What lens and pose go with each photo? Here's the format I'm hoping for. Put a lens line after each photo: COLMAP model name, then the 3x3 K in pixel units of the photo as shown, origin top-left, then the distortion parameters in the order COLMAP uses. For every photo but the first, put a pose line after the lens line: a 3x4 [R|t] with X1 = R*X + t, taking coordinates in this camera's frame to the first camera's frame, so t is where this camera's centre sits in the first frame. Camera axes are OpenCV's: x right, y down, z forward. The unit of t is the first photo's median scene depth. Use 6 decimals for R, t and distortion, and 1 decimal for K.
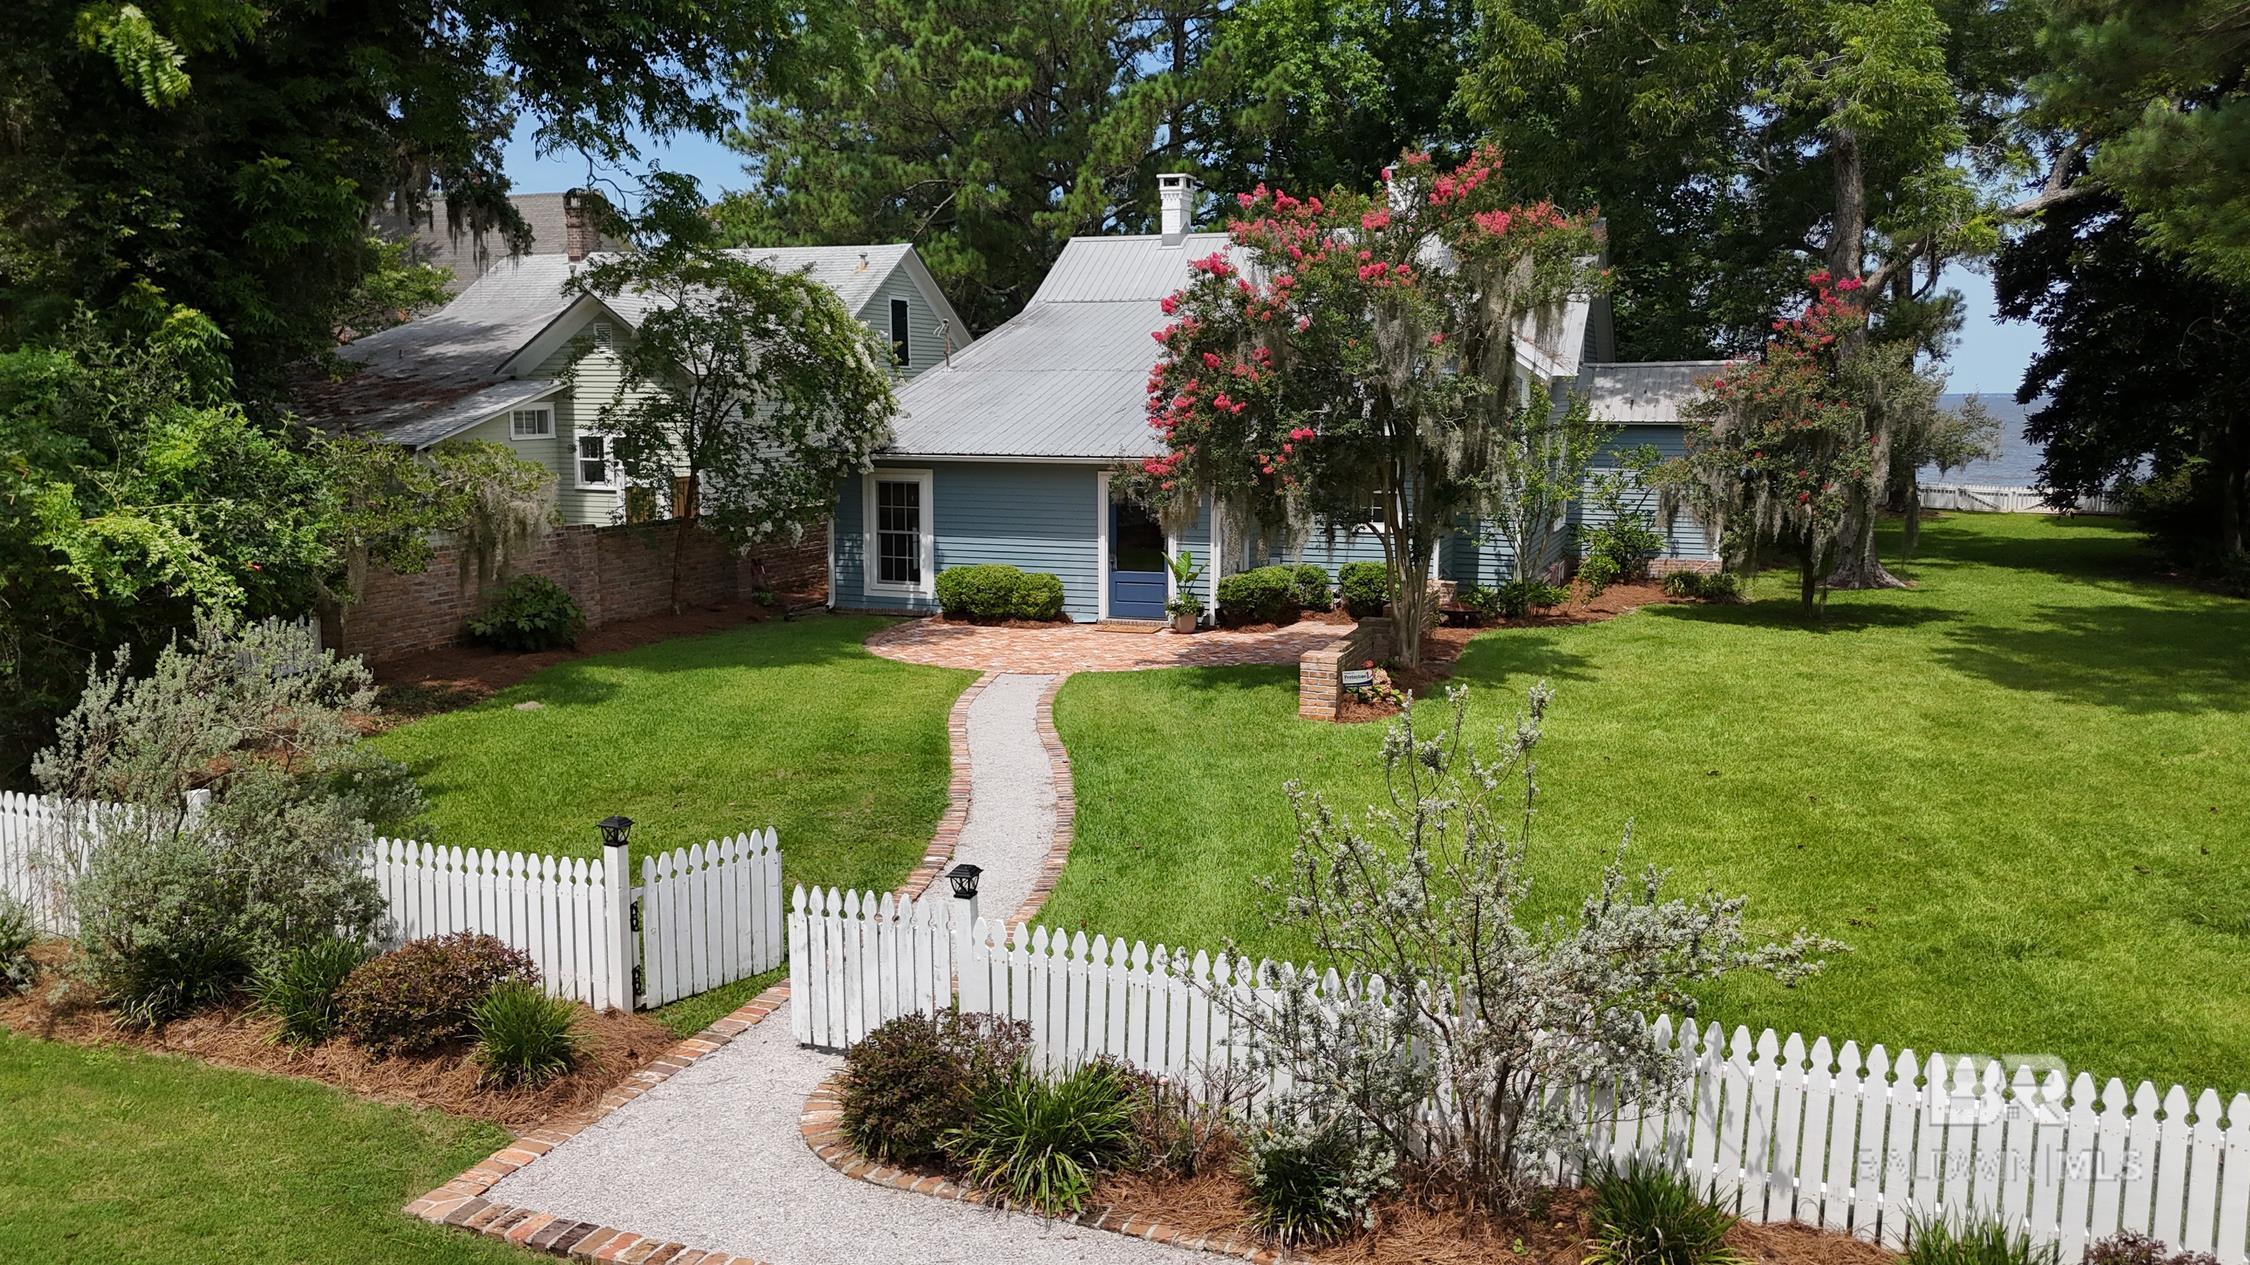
lens RADIAL K [[1666.8, 0, 1125.0], [0, 1666.8, 632.5], [0, 0, 1]] dist [0.051068, -0.047235]
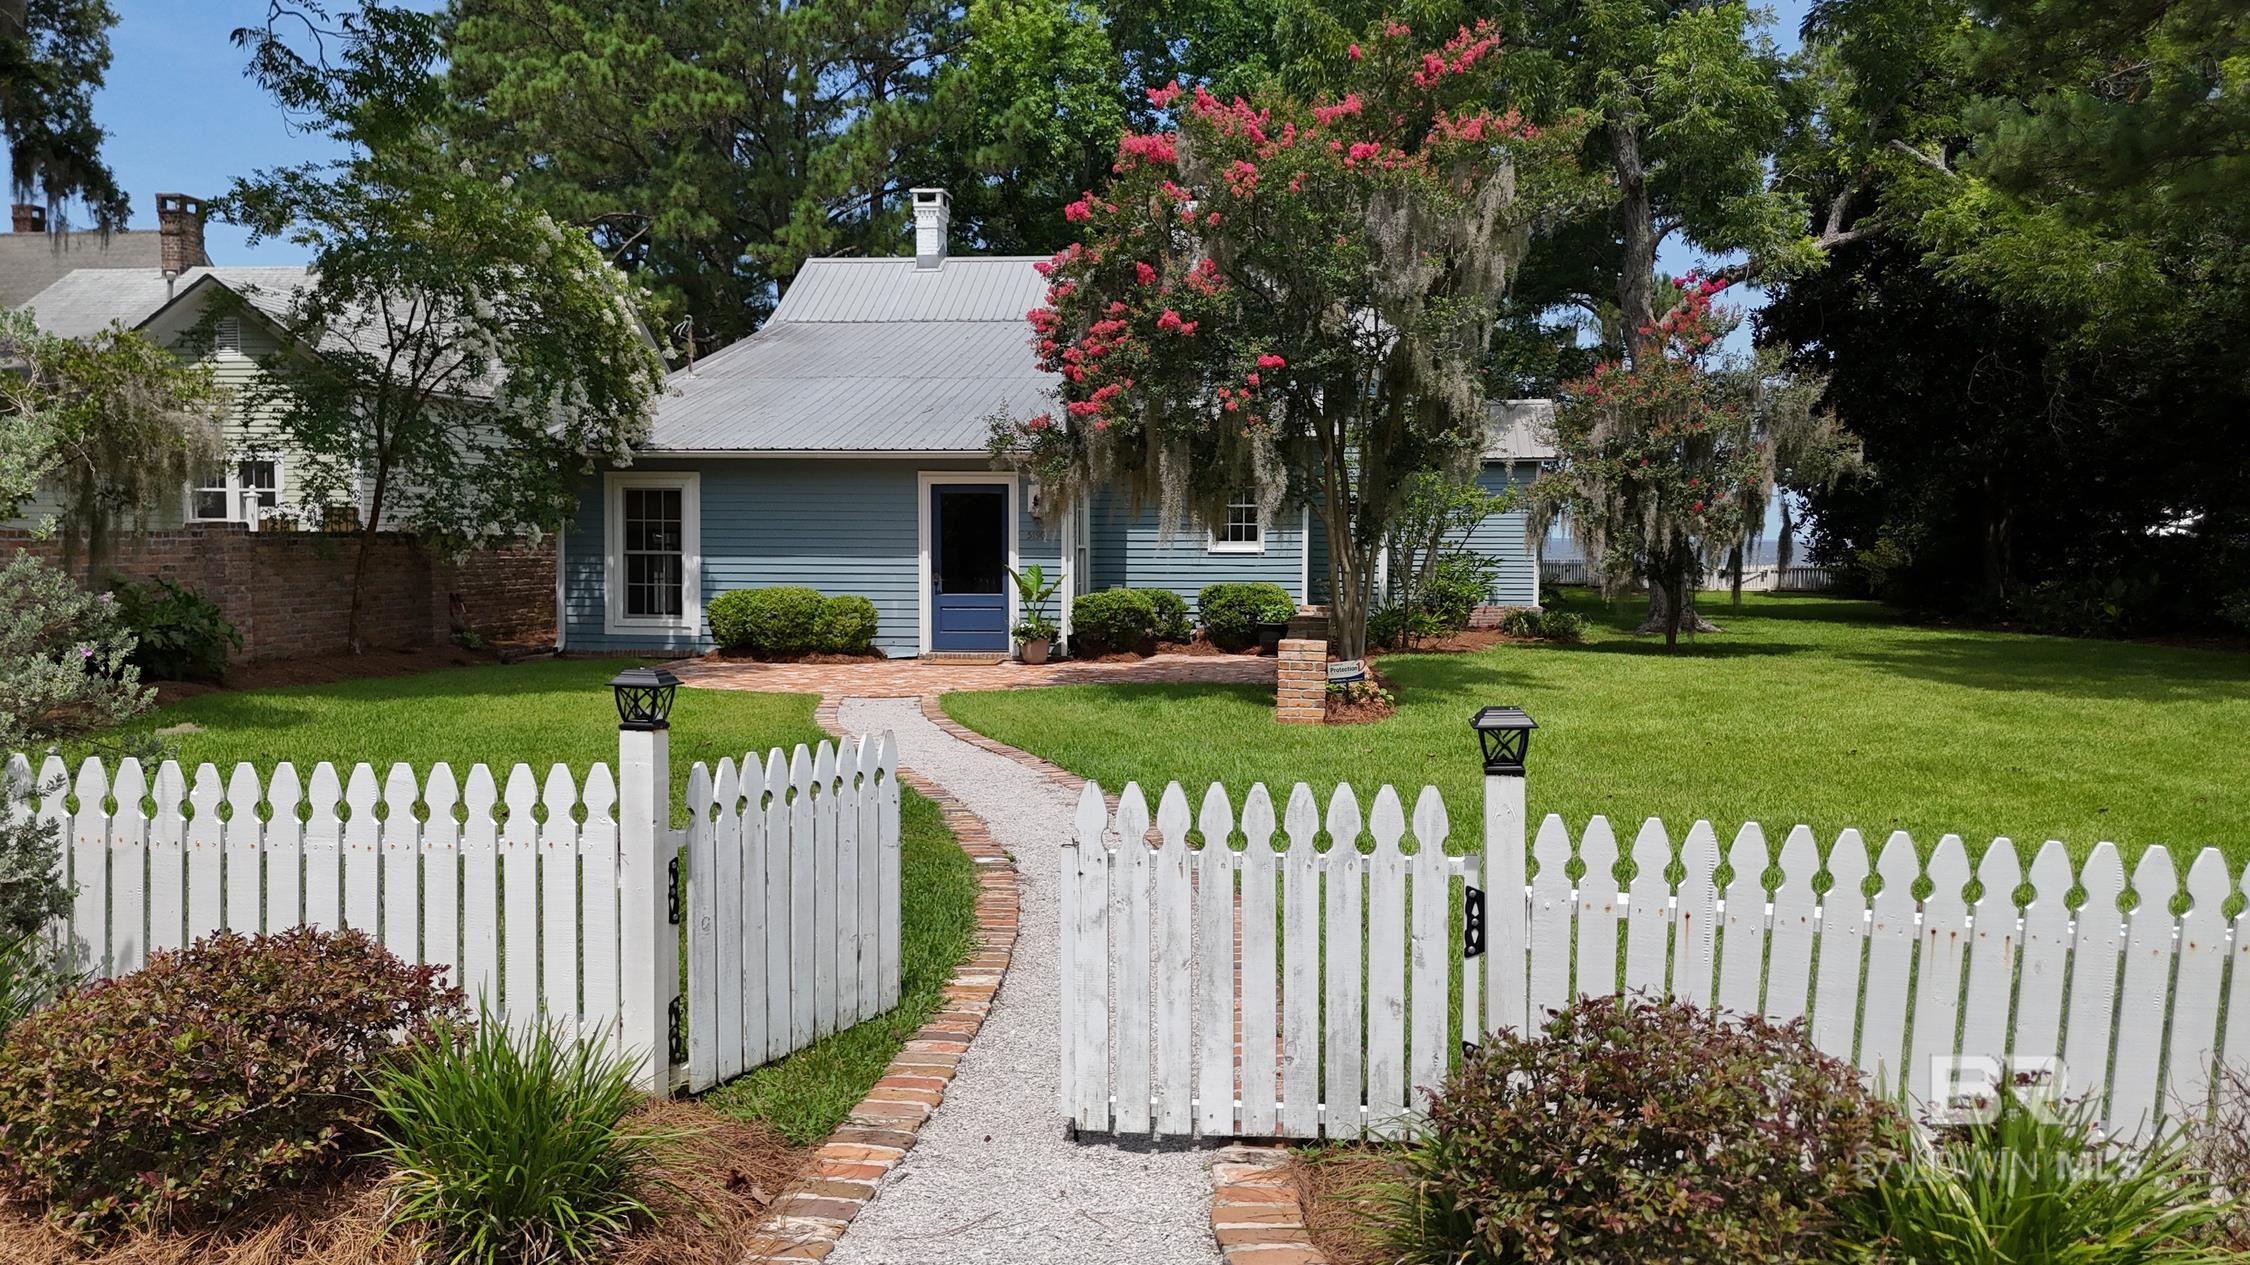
lens RADIAL K [[1666.8, 0, 1125.0], [0, 1666.8, 632.5], [0, 0, 1]] dist [0.051068, -0.047235]
pose [[0.974415, -0.009244, 0.224565, -0.100560], [0.028288, 0.996253, -0.081735, 0.051211], [-0.222967, 0.085996, 0.971025, 0.187984]]
